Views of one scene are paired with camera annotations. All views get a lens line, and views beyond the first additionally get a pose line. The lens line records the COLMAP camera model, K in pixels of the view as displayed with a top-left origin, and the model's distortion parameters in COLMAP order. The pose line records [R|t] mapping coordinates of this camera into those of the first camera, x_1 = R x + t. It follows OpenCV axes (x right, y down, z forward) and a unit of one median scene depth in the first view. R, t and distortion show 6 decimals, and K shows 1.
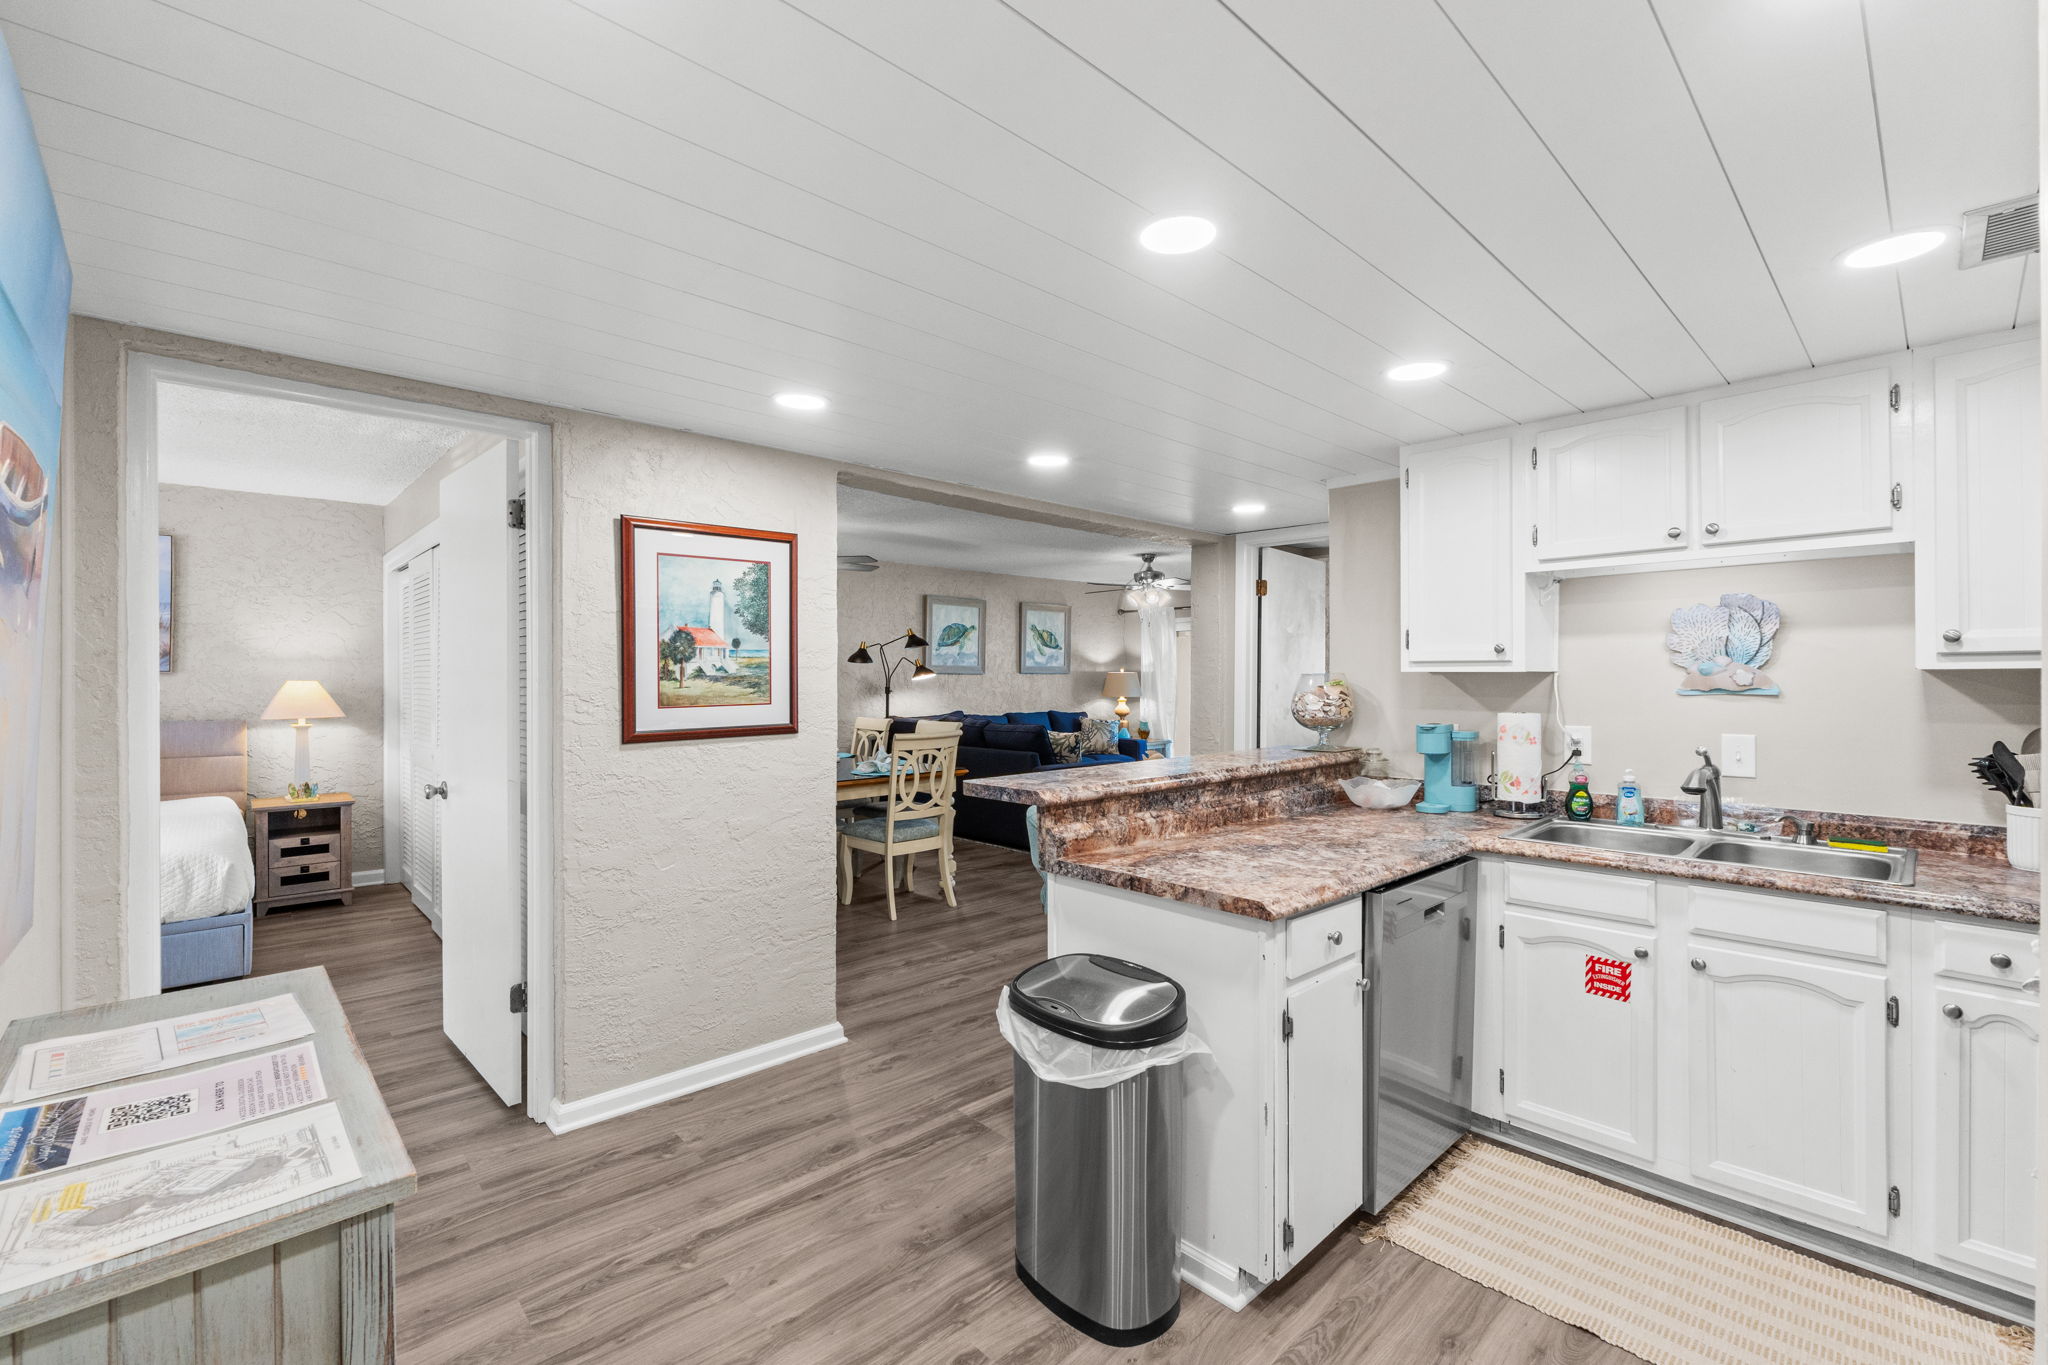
lens RADIAL K [[873.7, 0, 1017.8], [0, 873.7, 675.4], [0, 0, 1]] dist [-0.005697, -0.000138]
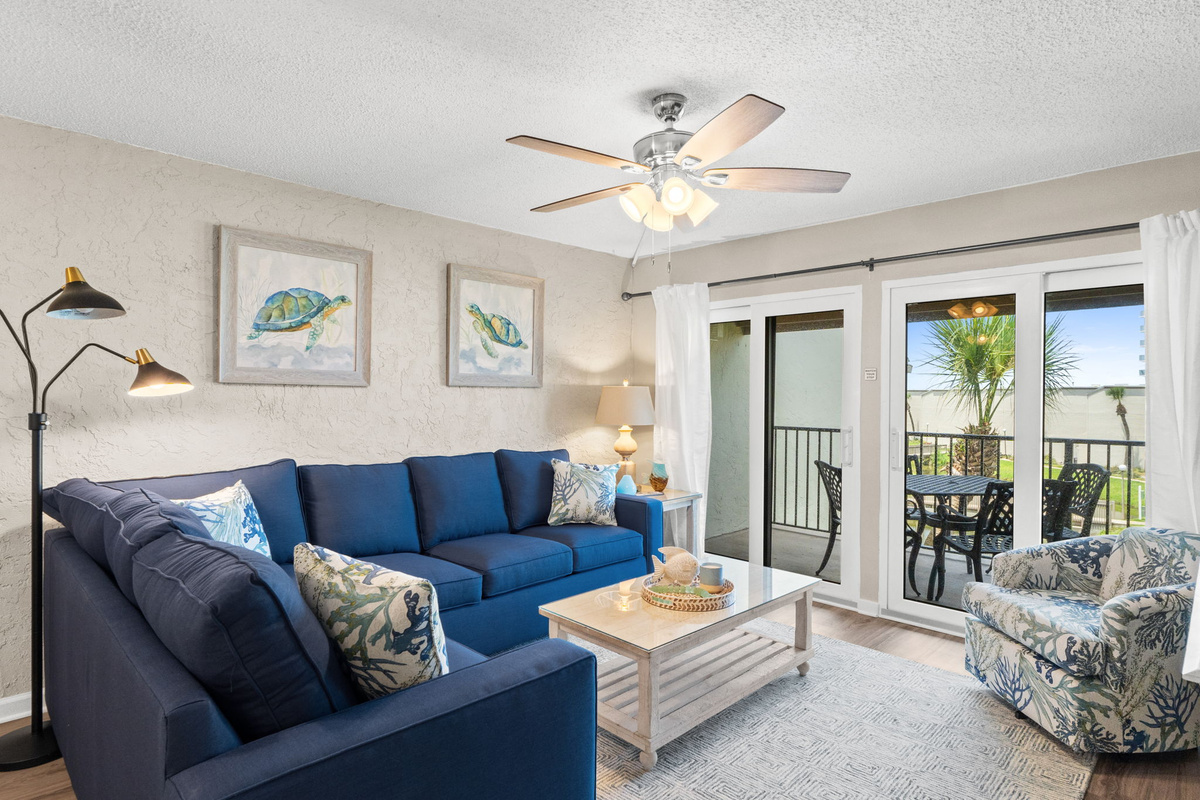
lens RADIAL K [[632.2, 0, 593.0], [0, 632.2, 405.1], [0, 0, 1]] dist [-0.007862, 0.001578]
pose [[0.999460, 0.004867, 0.032499, 0.298605], [-0.005424, 0.999839, 0.017075, 0.008916], [-0.032411, -0.017242, 0.999326, 1.998185]]
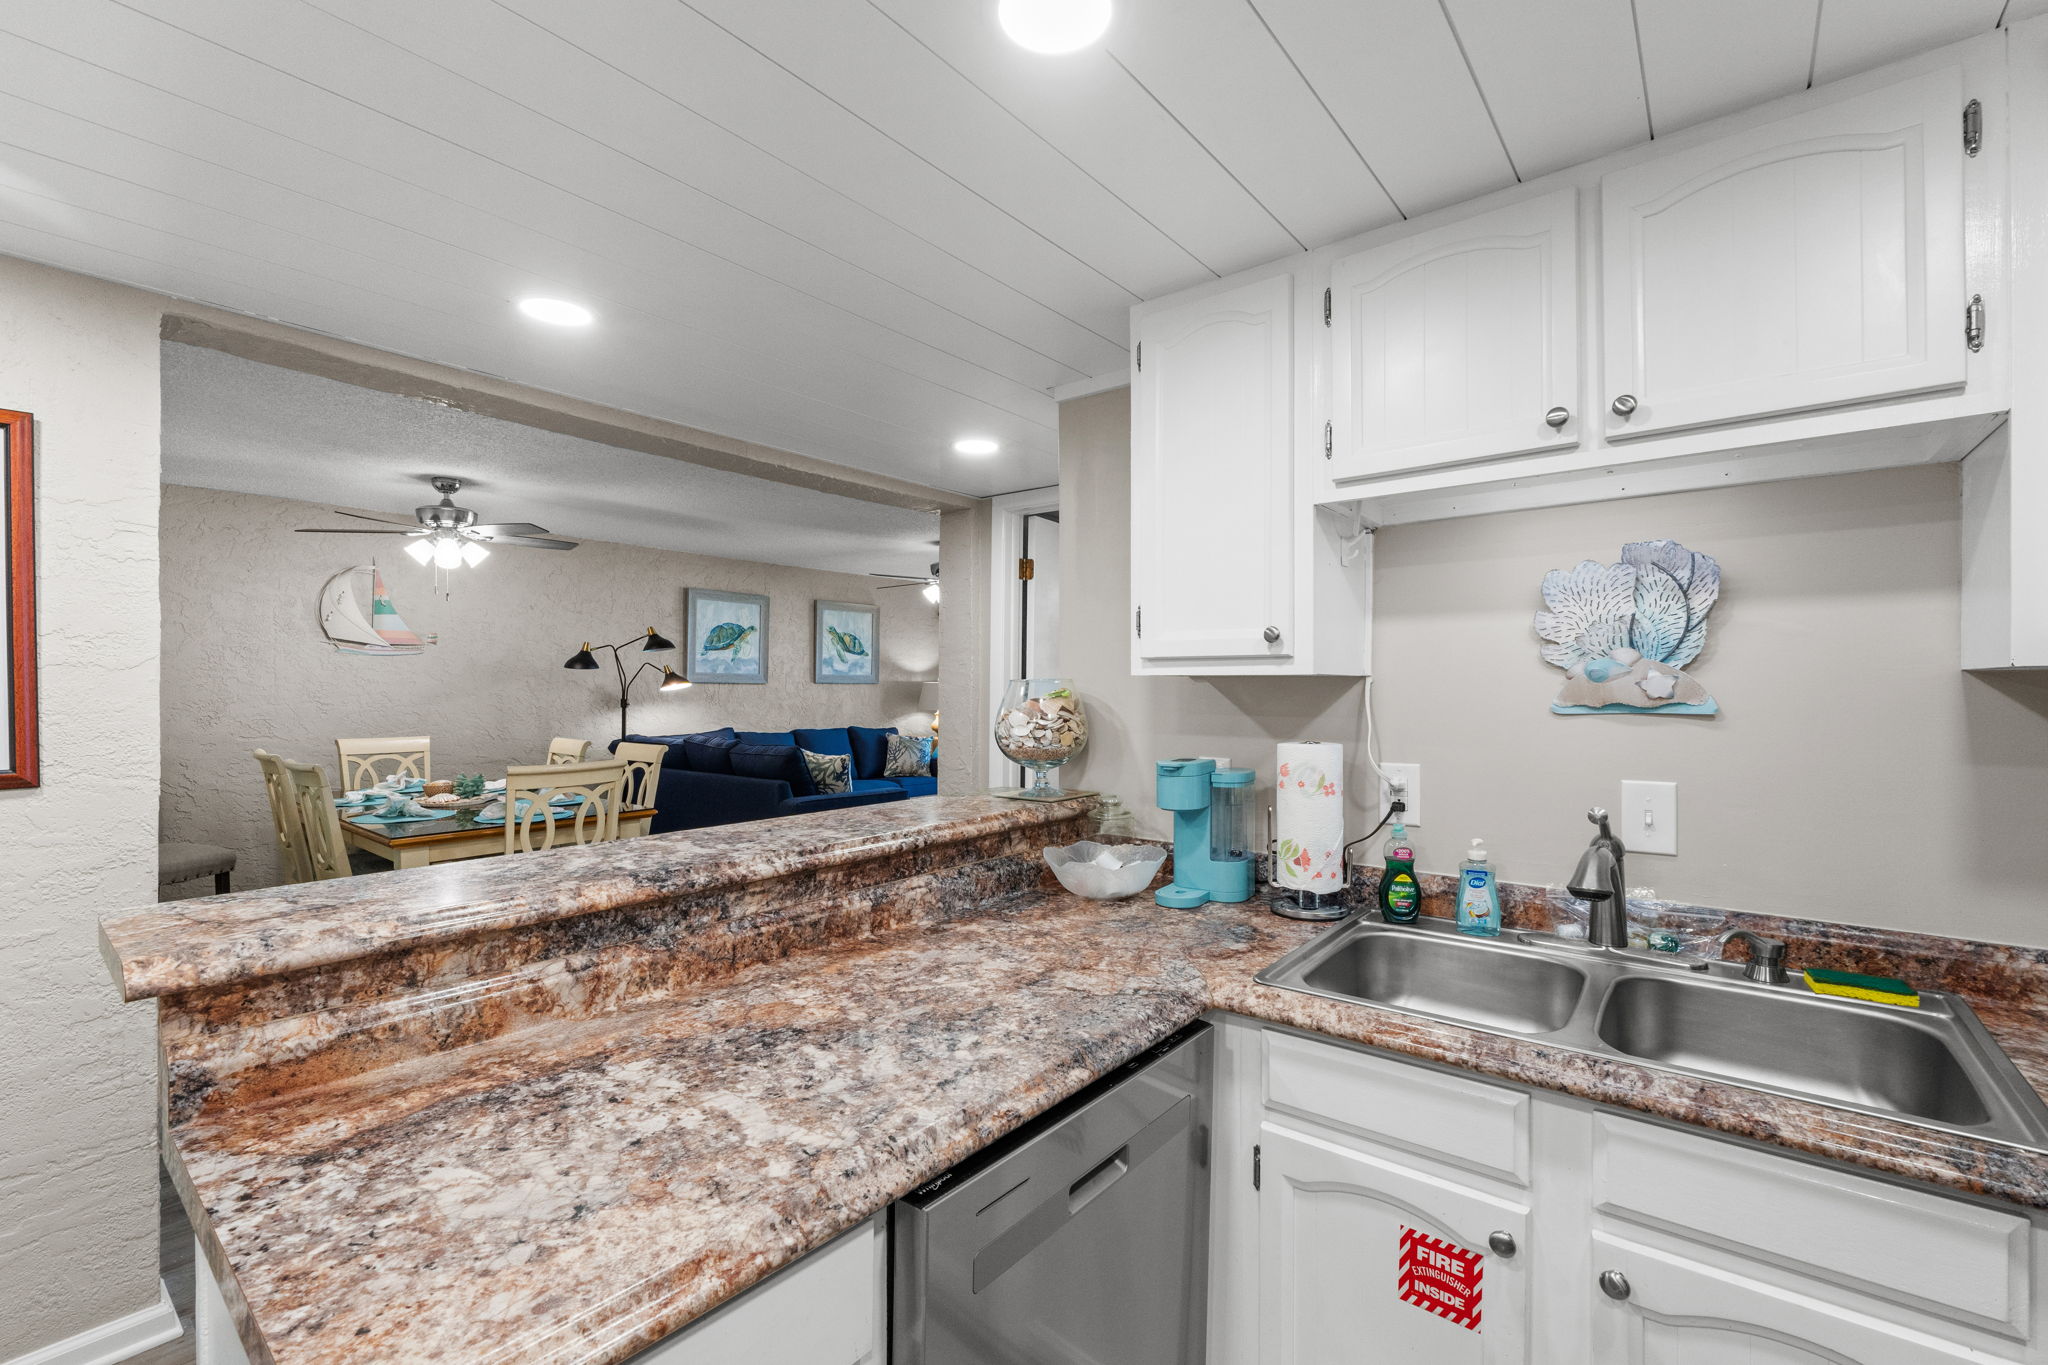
lens RADIAL K [[873.7, 0, 1020.7], [0, 873.7, 690.4], [0, 0, 1]] dist [-0.005697, -0.000138]
pose [[0.990775, 0.001161, 0.135512, 0.300834], [-0.001676, 0.999992, 0.003687, 0.004459], [-0.135506, -0.003880, 0.990769, 0.436404]]
